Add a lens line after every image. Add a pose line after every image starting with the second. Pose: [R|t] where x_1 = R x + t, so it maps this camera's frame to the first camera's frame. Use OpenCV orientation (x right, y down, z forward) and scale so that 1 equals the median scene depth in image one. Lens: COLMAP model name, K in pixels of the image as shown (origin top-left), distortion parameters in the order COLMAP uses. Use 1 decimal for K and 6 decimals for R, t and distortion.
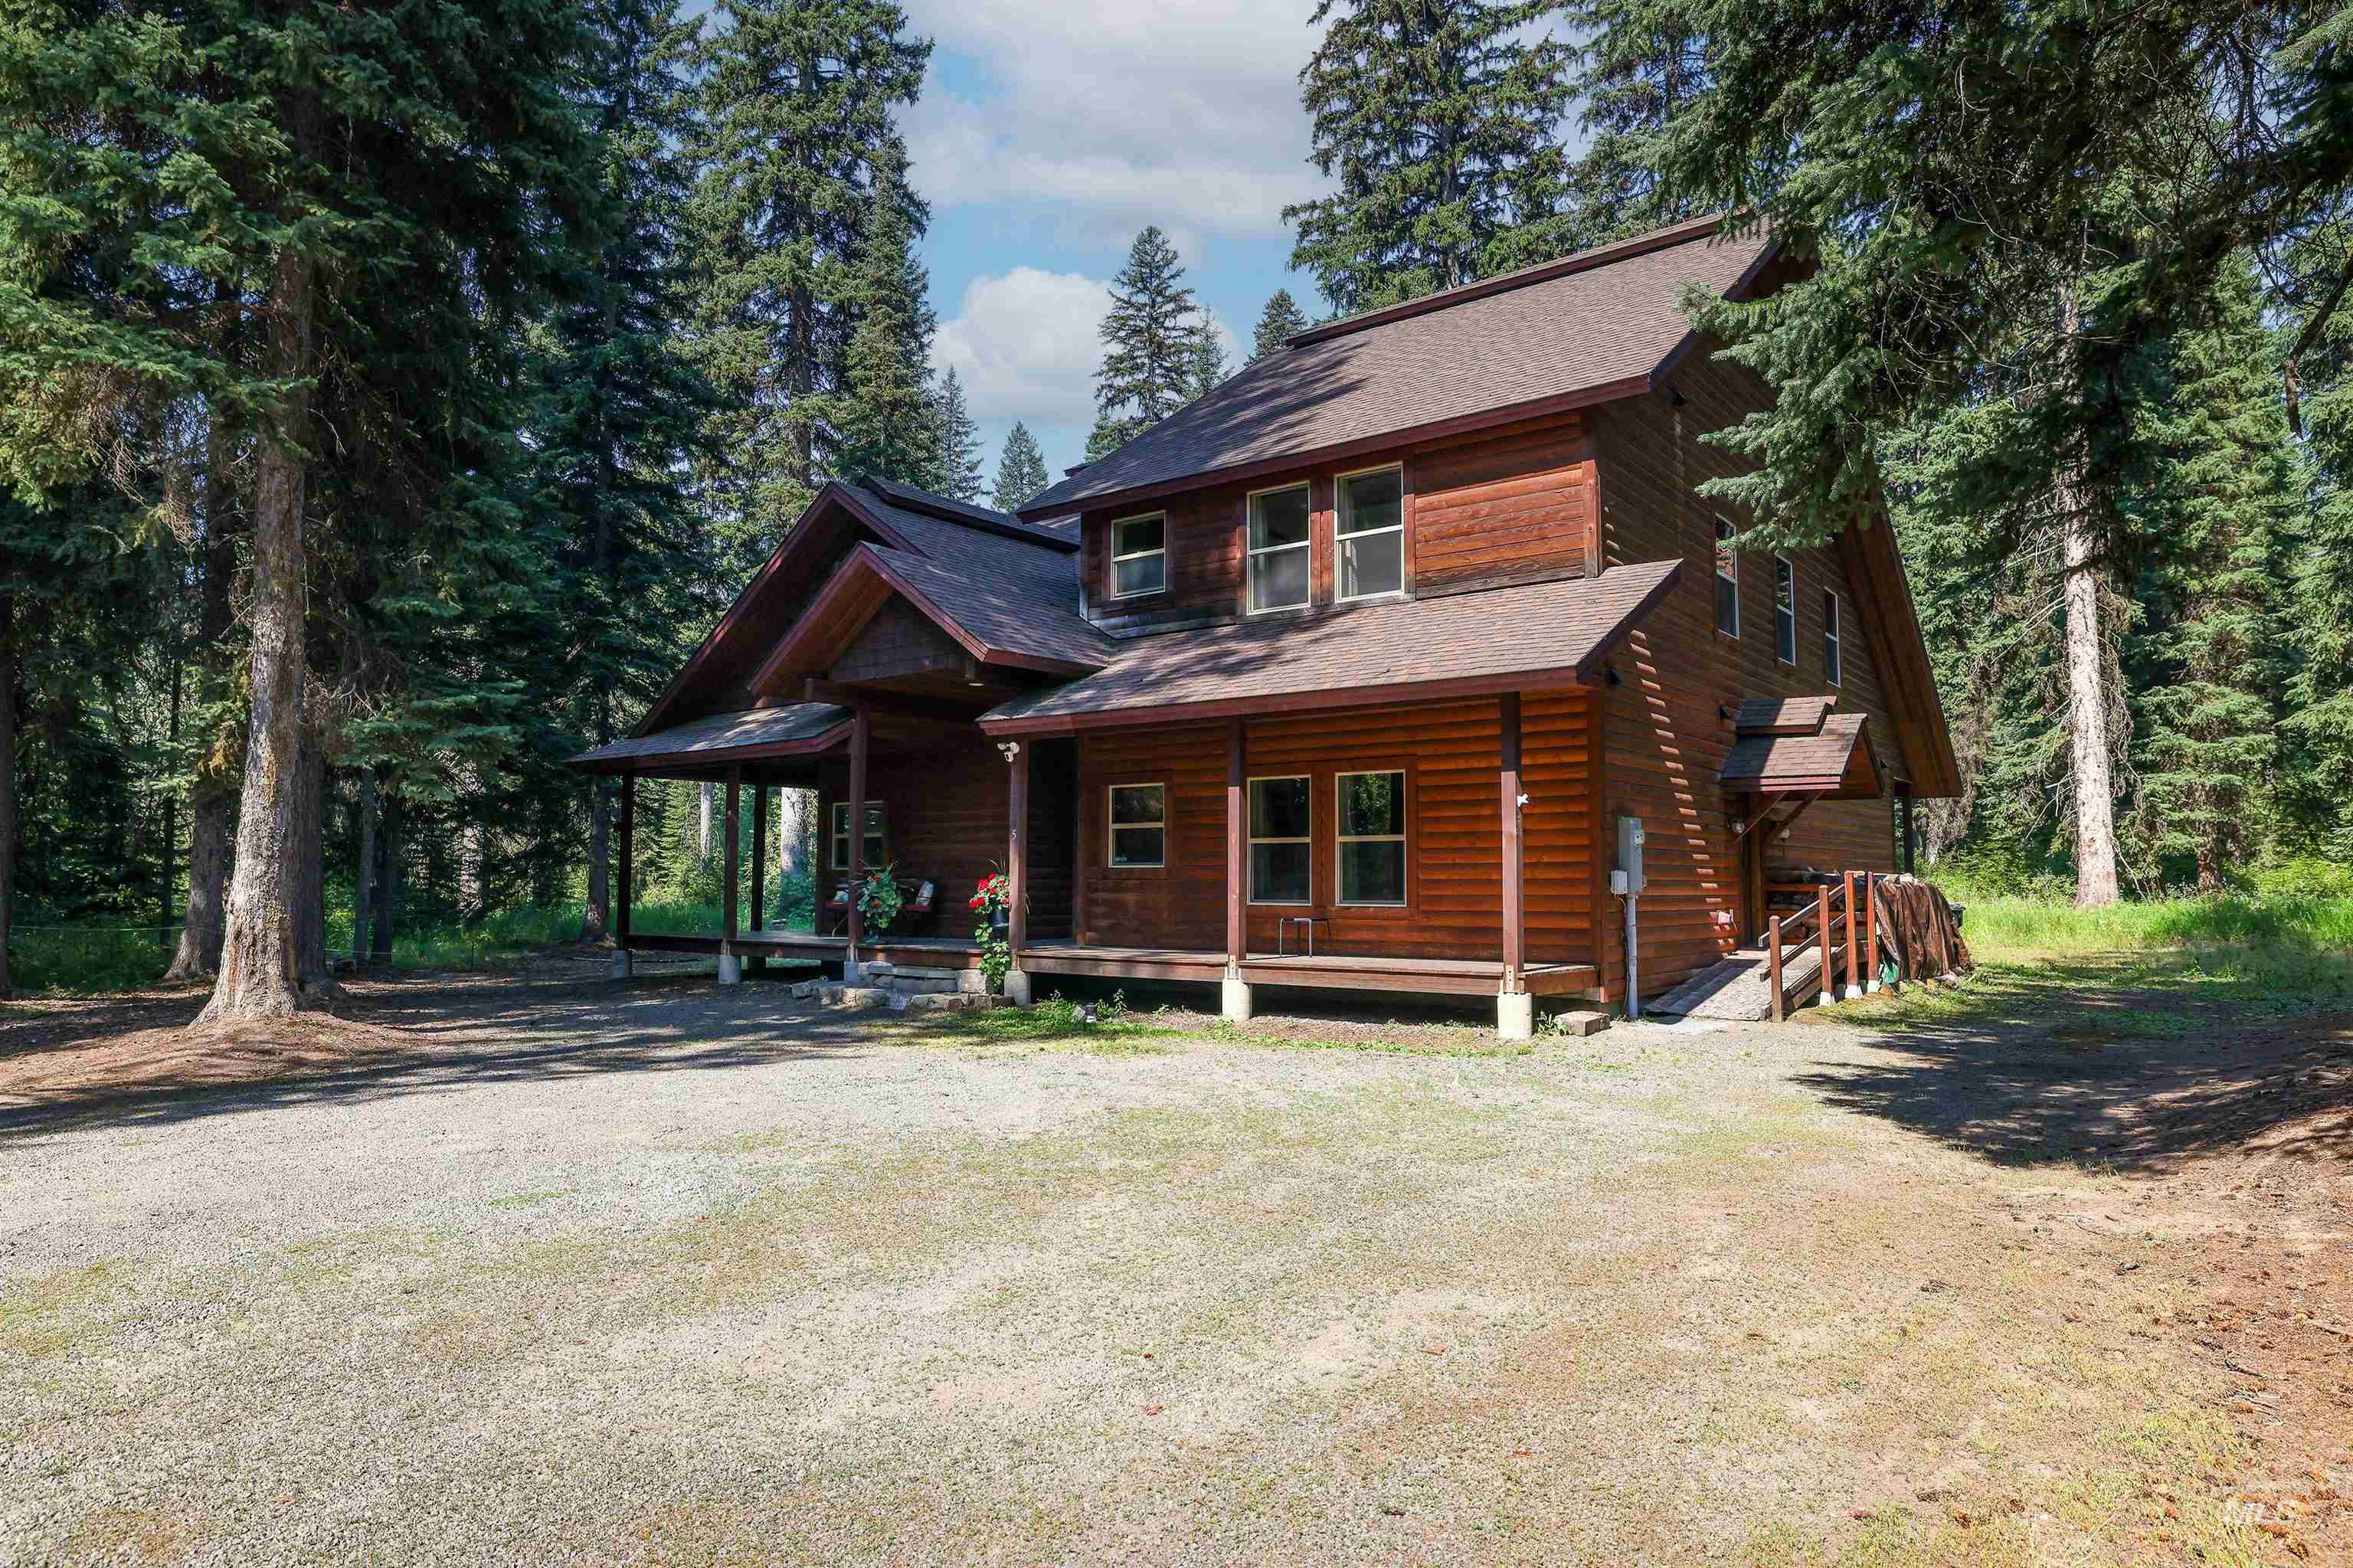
lens RADIAL K [[1477.7, 0, 1175.6], [0, 1477.7, 778.3], [0, 0, 1]] dist [0.003858, -0.002925]
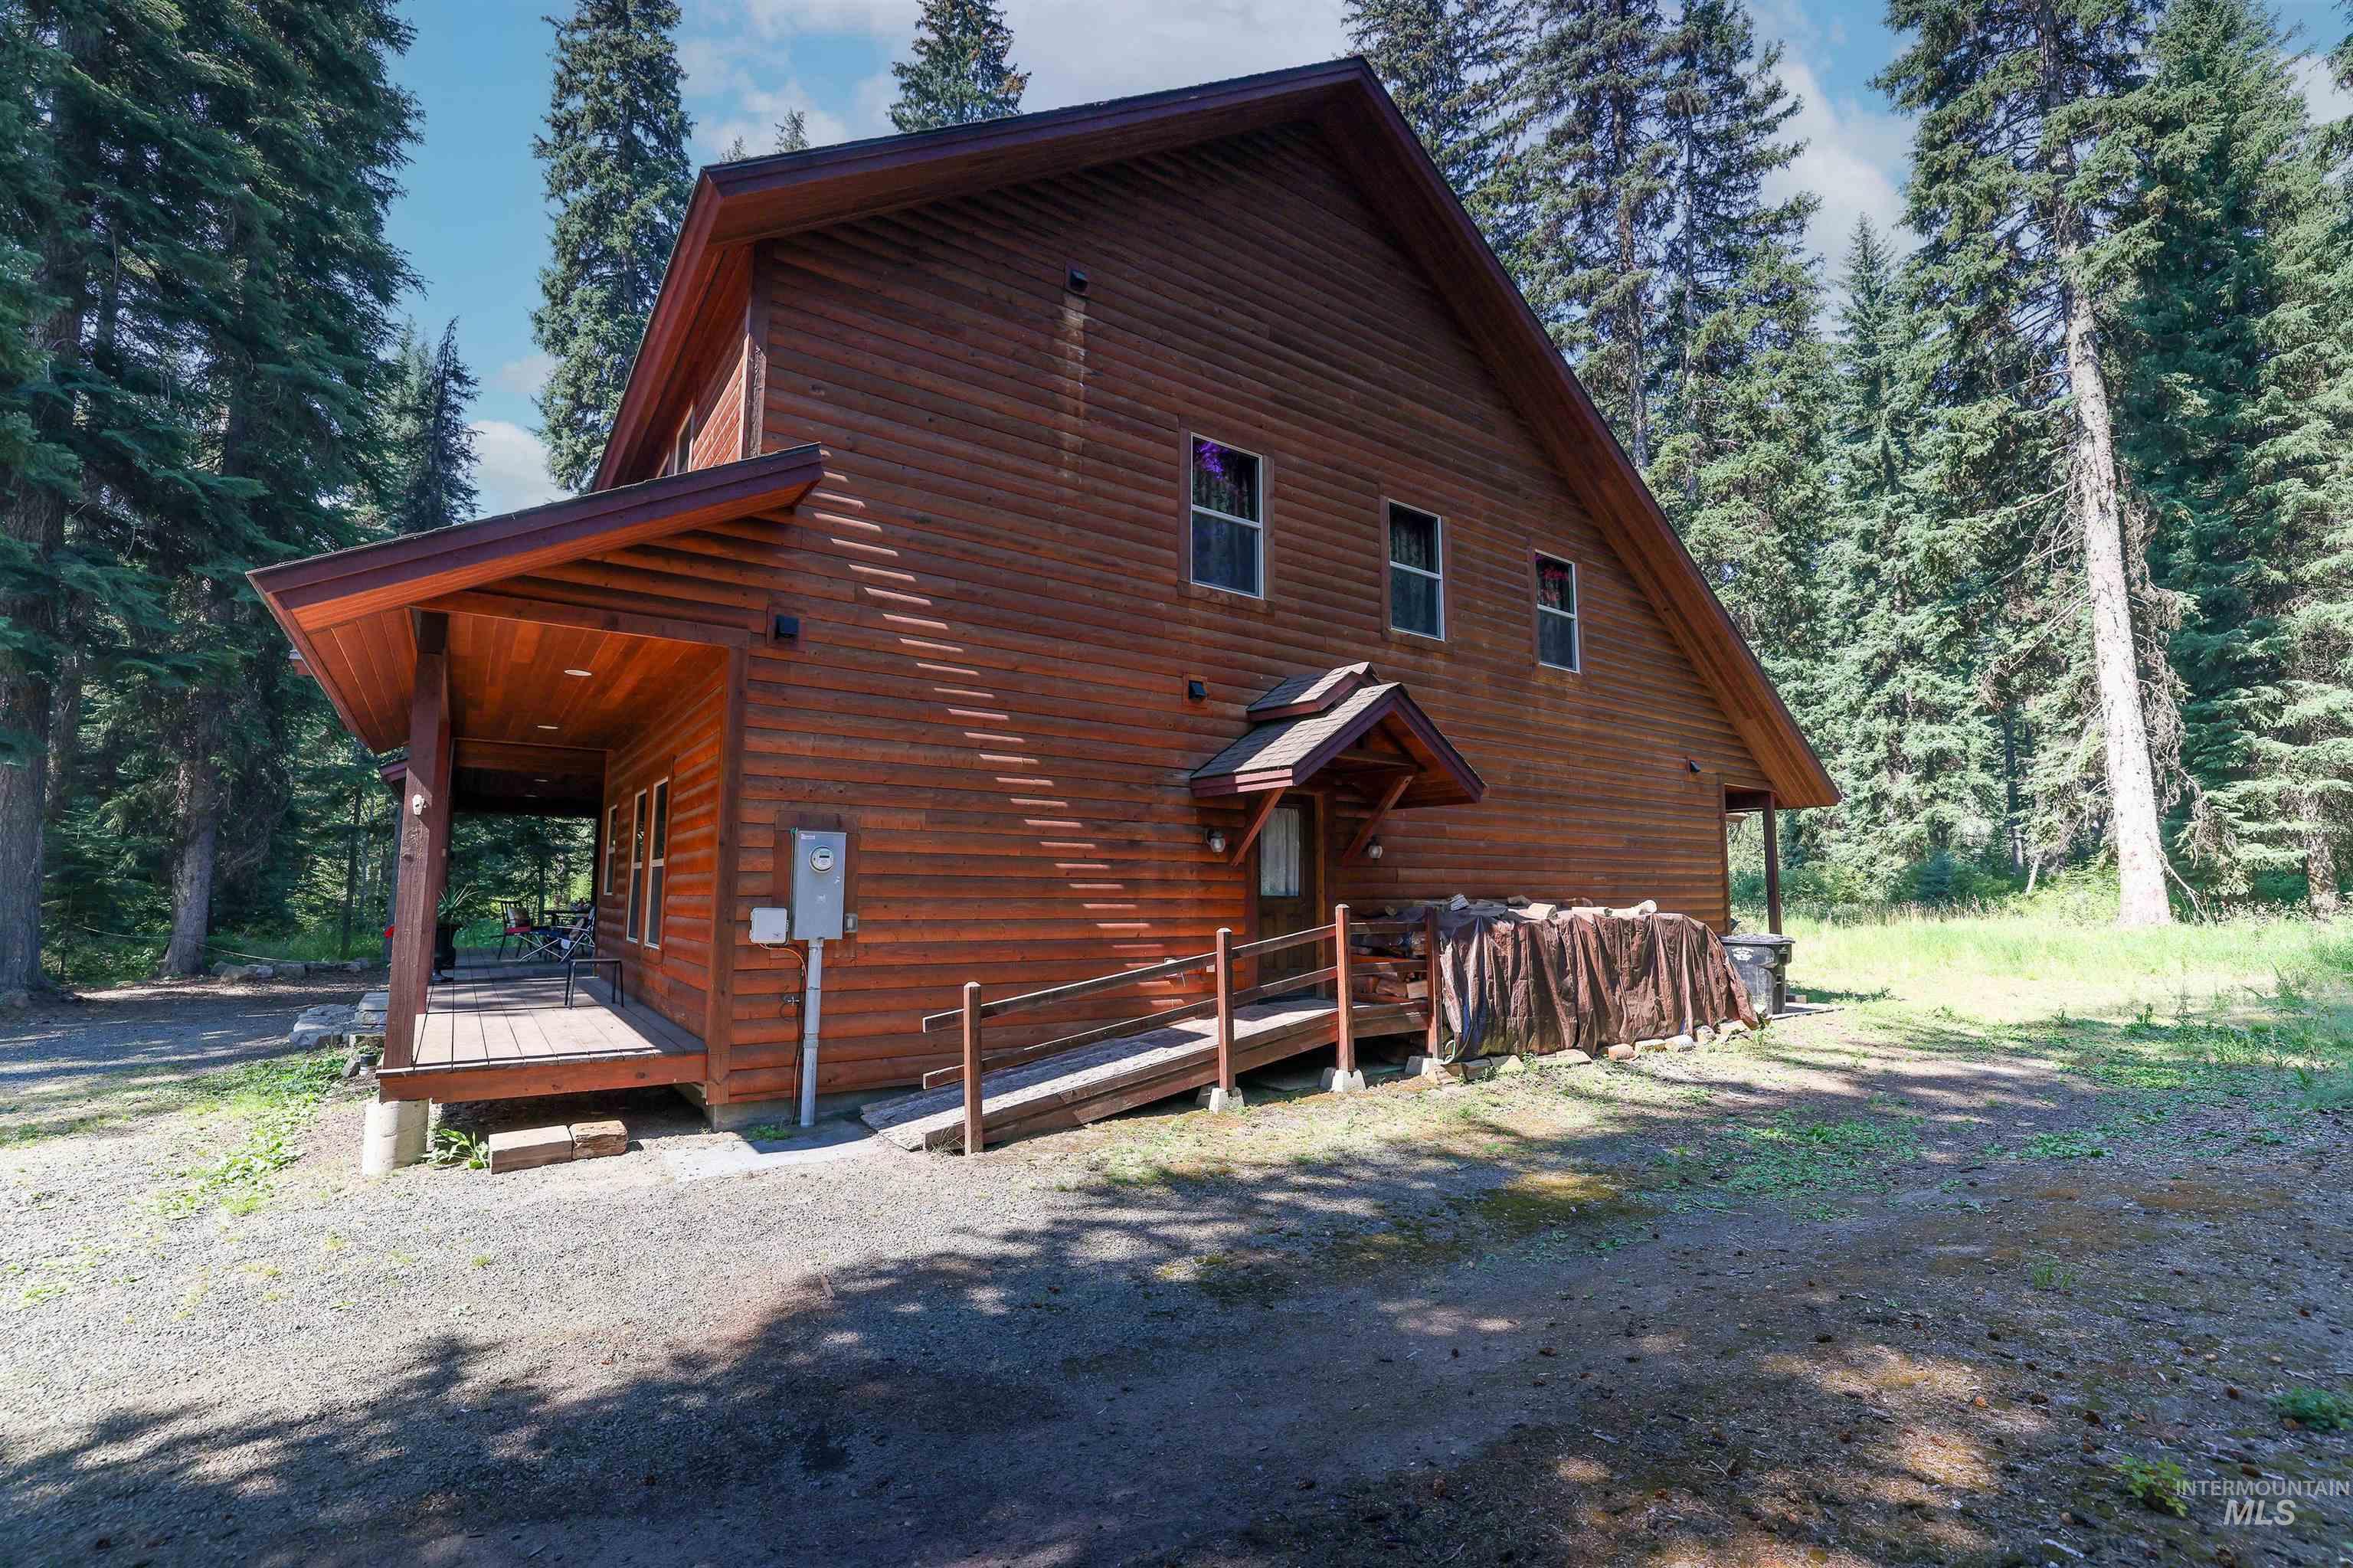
lens RADIAL K [[1033.1, 0, 1176.9], [0, 1033.1, 780.0], [0, 0, 1]] dist [-0.016427, 0.000590]
pose [[0.956780, -0.029215, -0.289343, 0.583920], [0.018434, 0.999033, -0.039915, 0.024340], [0.290230, 0.032857, 0.956393, 0.559304]]
